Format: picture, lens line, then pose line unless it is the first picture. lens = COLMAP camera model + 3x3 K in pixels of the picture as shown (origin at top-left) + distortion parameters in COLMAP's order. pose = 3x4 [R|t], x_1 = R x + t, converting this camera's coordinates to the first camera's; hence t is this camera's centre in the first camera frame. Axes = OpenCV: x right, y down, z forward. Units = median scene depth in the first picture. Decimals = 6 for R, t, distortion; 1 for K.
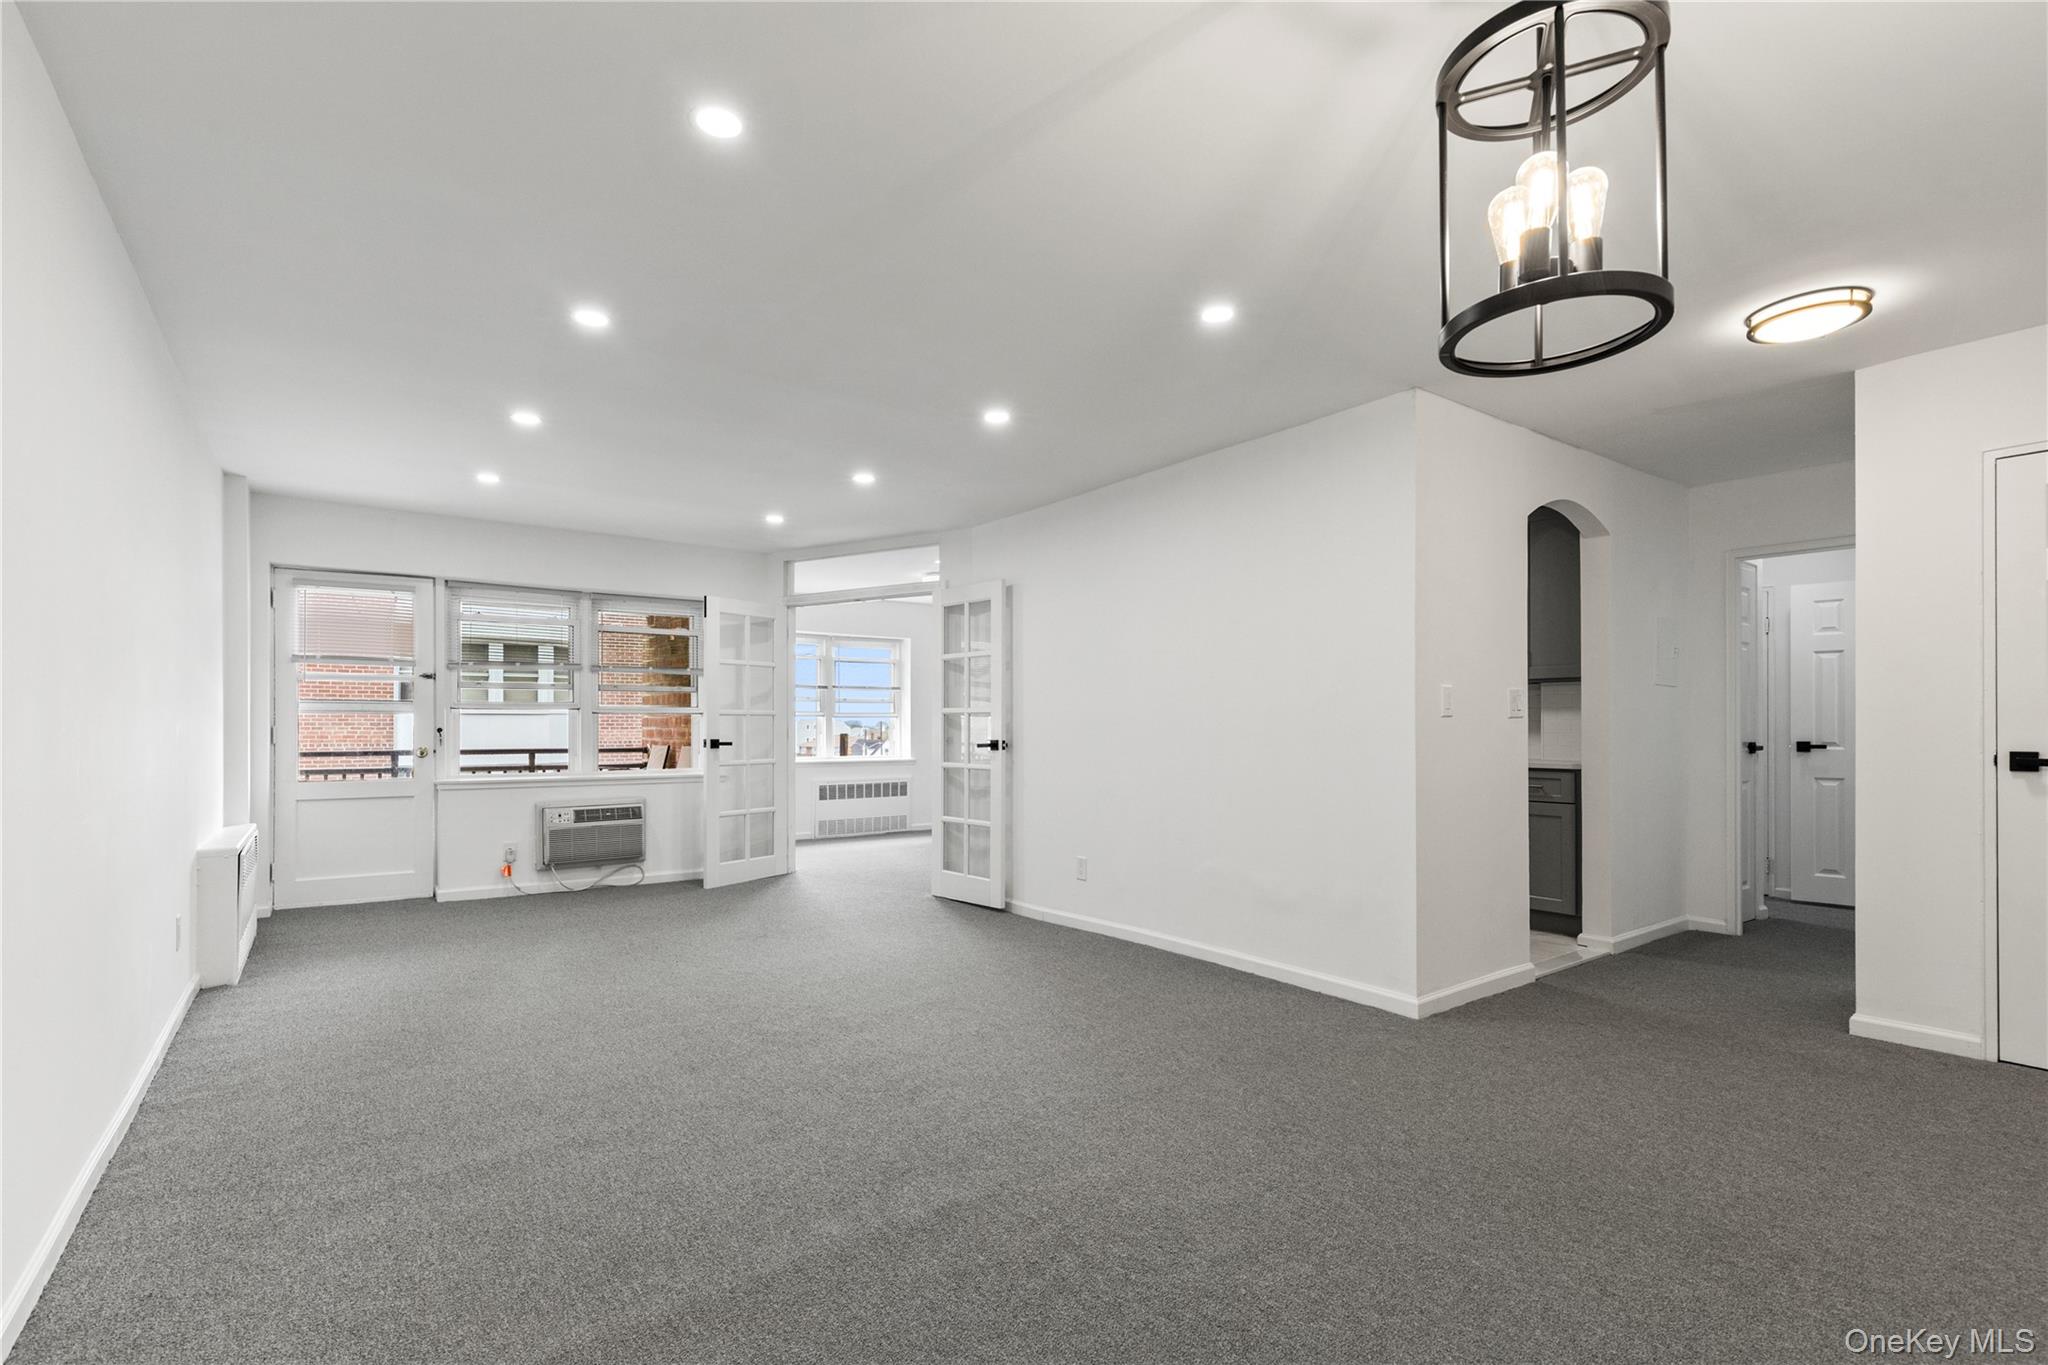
lens RADIAL K [[937.8, 0, 1008.1], [0, 937.8, 716.2], [0, 0, 1]] dist [0.010258, -0.000634]
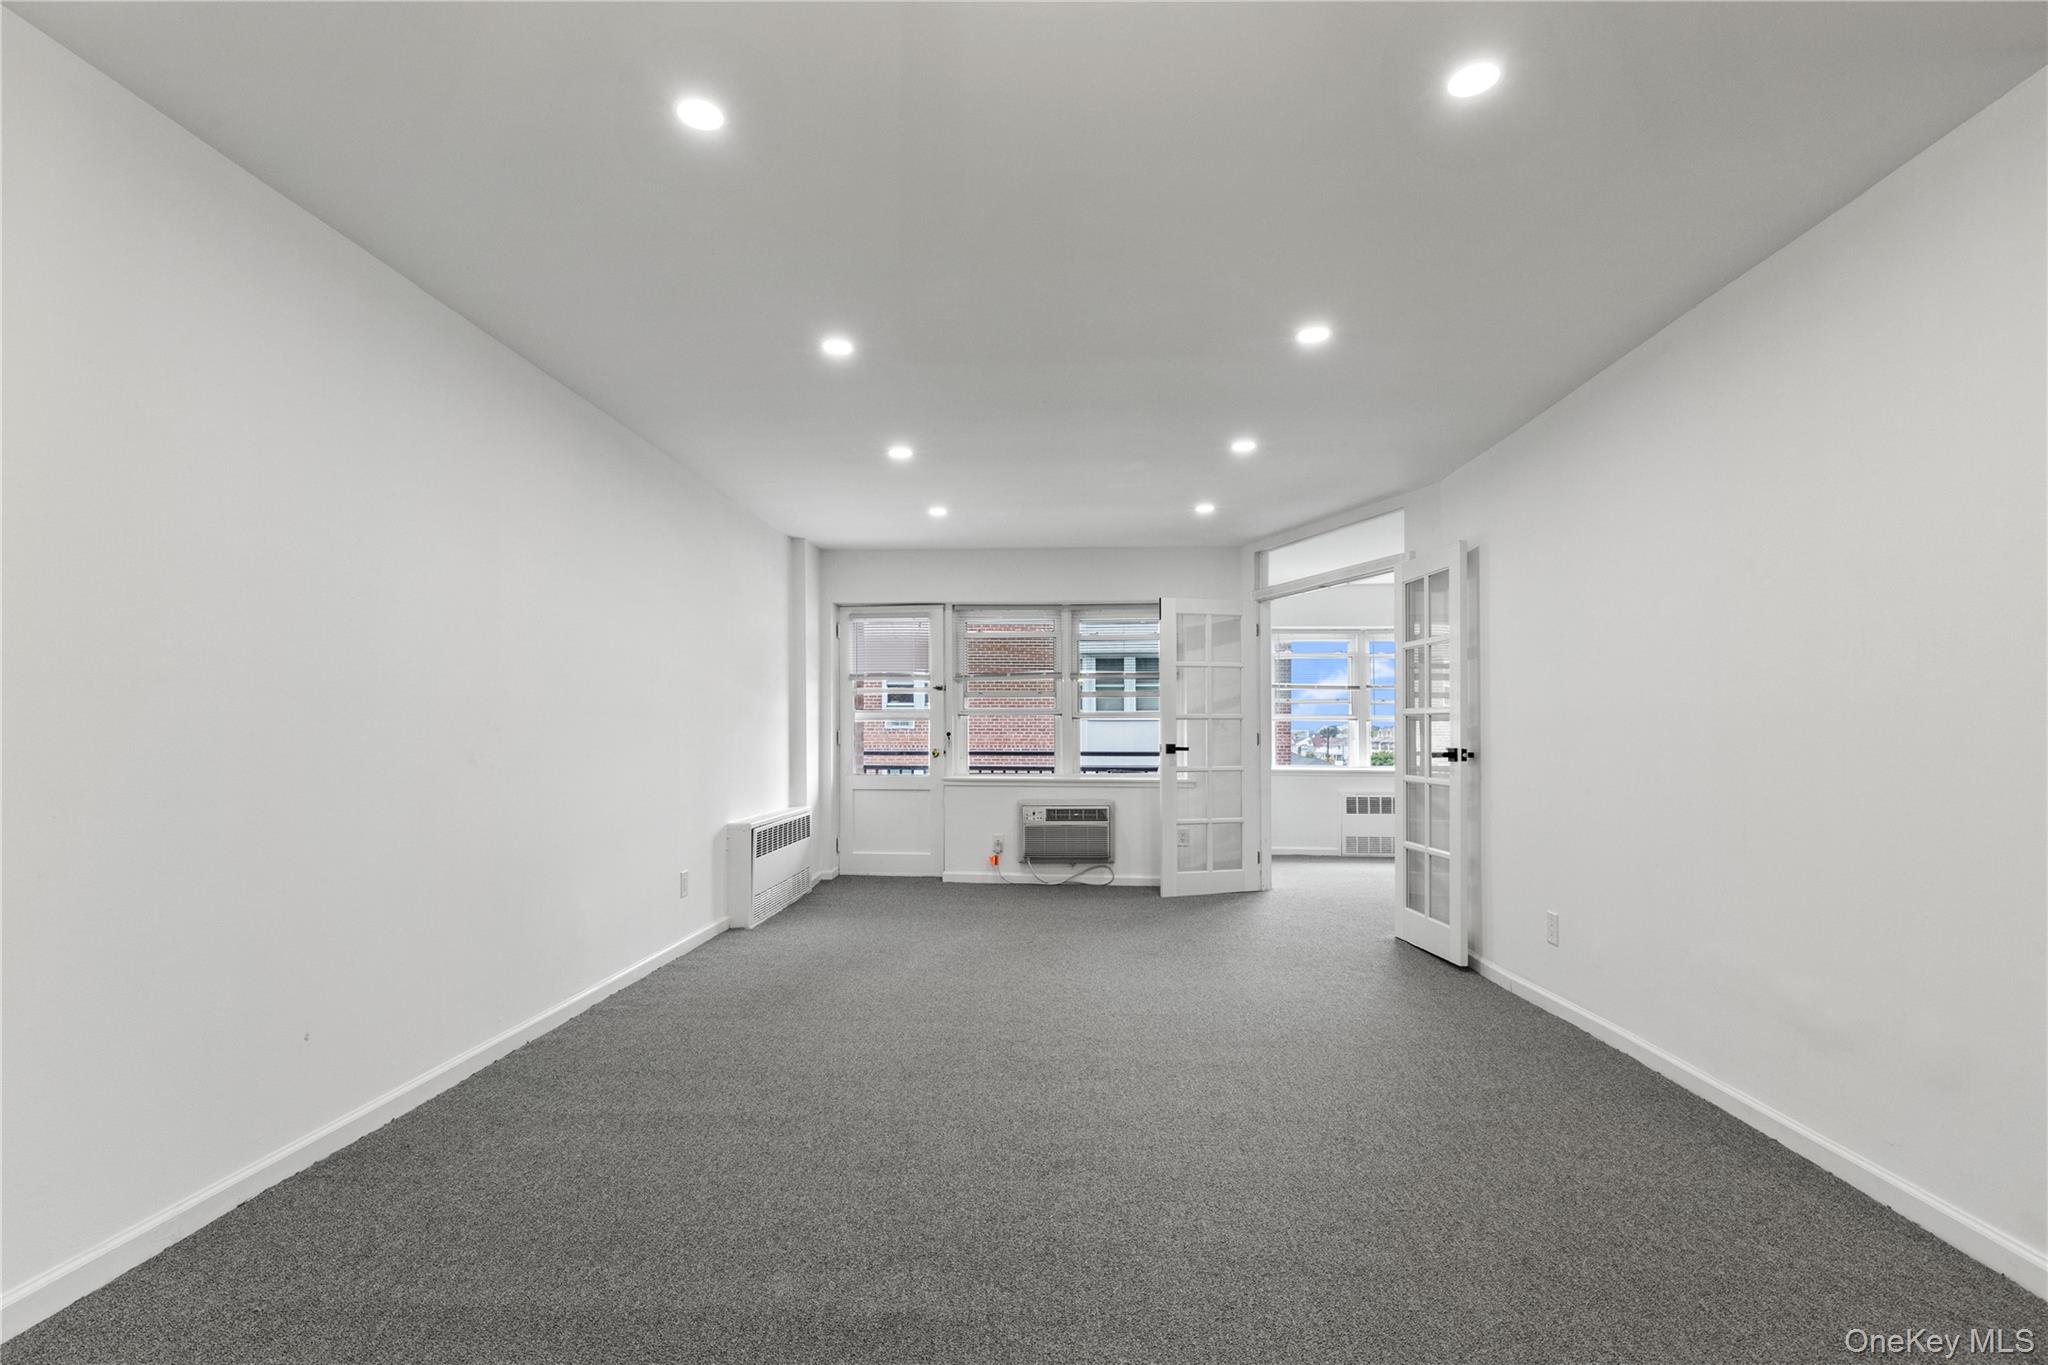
lens RADIAL K [[937.8, 0, 1008.1], [0, 937.8, 716.2], [0, 0, 1]] dist [0.010258, -0.000634]
pose [[0.768204, -0.010168, -0.640124, 0.190230], [0.006383, 0.999946, -0.008223, 0.002645], [0.640173, 0.002232, 0.768227, 0.152186]]
